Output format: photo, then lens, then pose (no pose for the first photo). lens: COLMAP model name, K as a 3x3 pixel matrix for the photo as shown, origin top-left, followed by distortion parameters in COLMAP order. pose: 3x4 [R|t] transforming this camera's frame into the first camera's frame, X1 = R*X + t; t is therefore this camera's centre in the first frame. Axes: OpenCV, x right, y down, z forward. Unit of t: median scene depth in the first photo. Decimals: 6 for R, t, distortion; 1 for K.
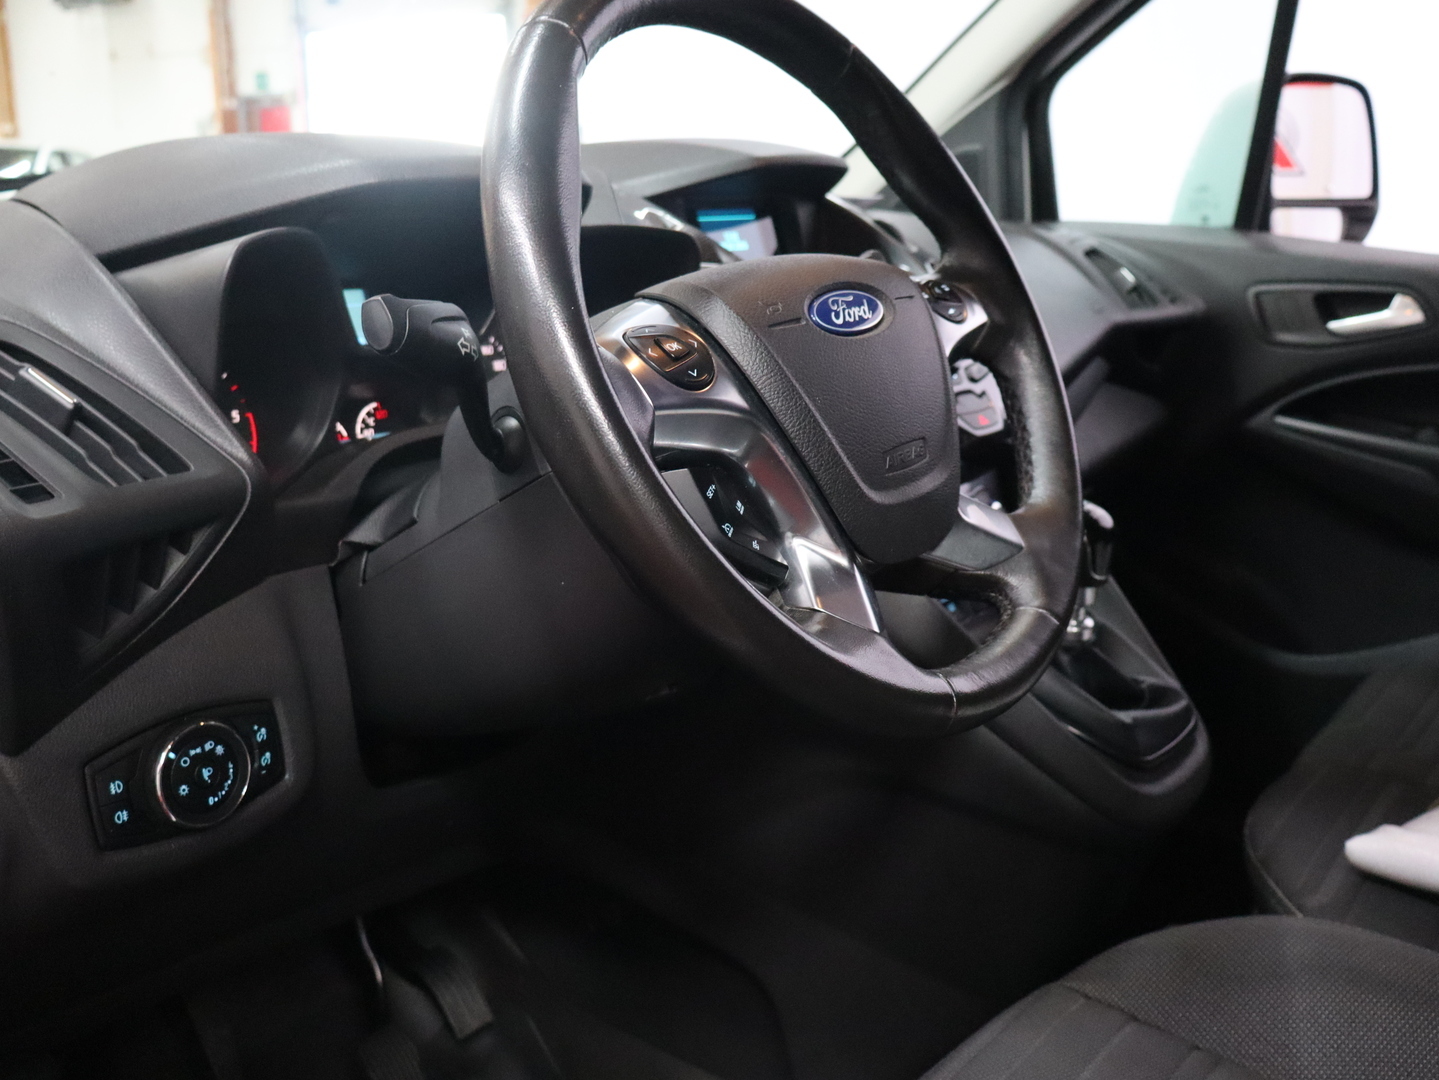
lens RADIAL K [[1344.0, 0, 719.5], [0, 1344.0, 540.0], [0, 0, 1]] dist [-0.005925, -0.012537]
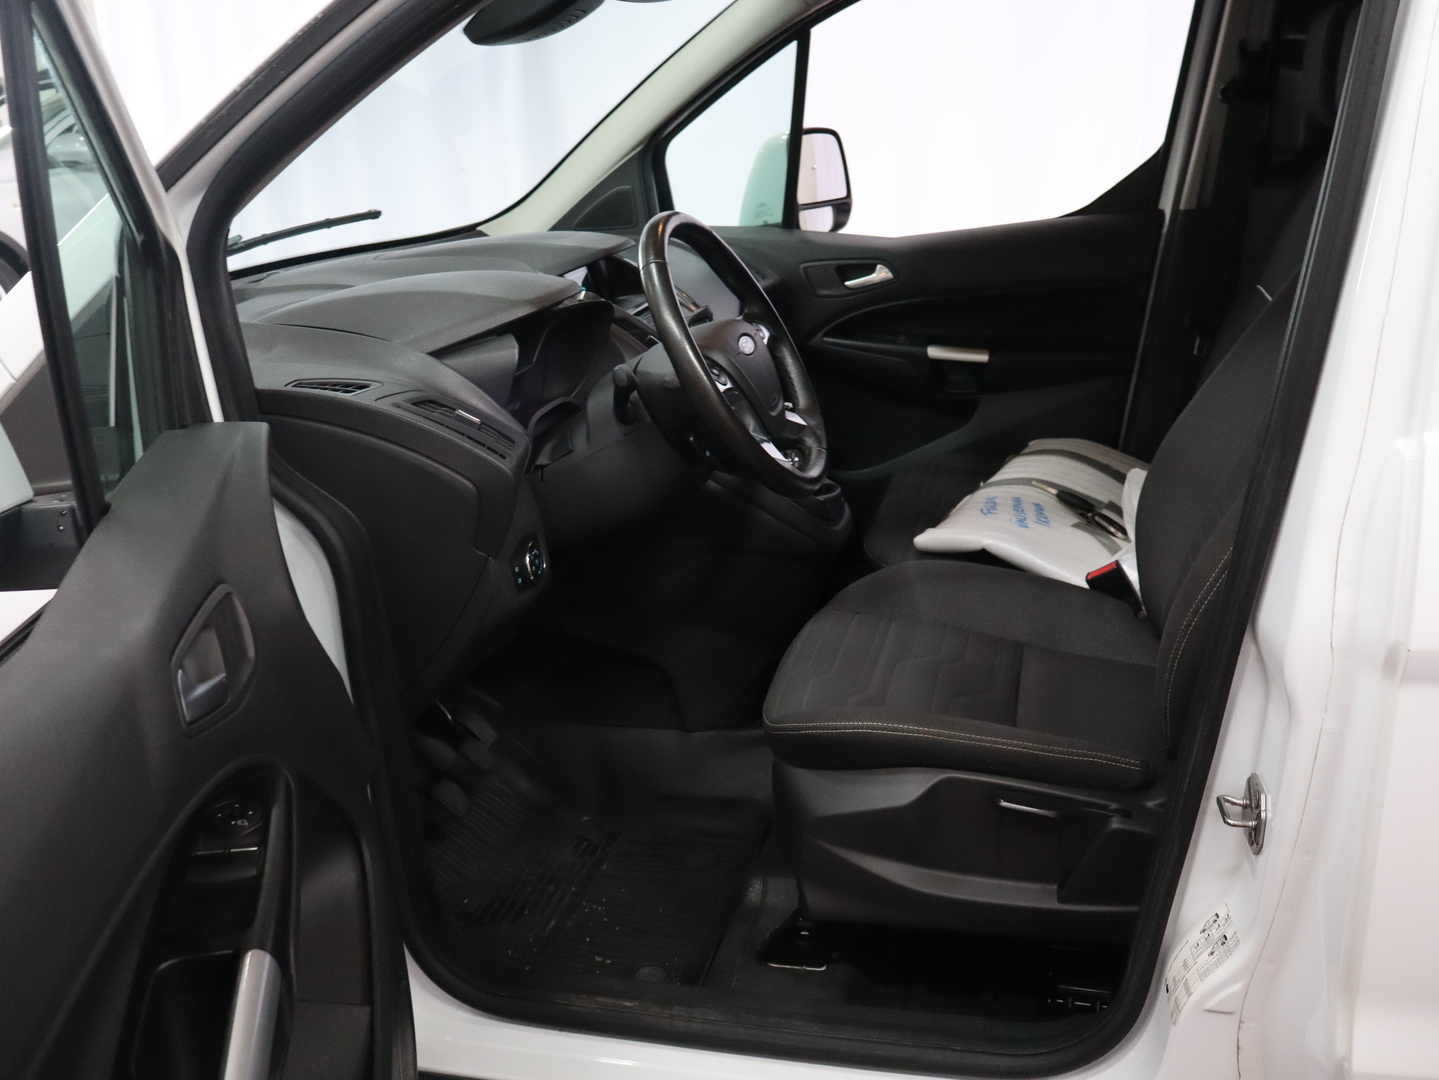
lens RADIAL K [[1344.0, 0, 719.5], [0, 1344.0, 540.0], [0, 0, 1]] dist [-0.005925, -0.012537]
pose [[0.913844, -0.169761, 0.368877, -0.438553], [0.142357, 0.984700, 0.100497, -0.029735], [-0.380294, -0.039326, 0.924029, -0.633814]]
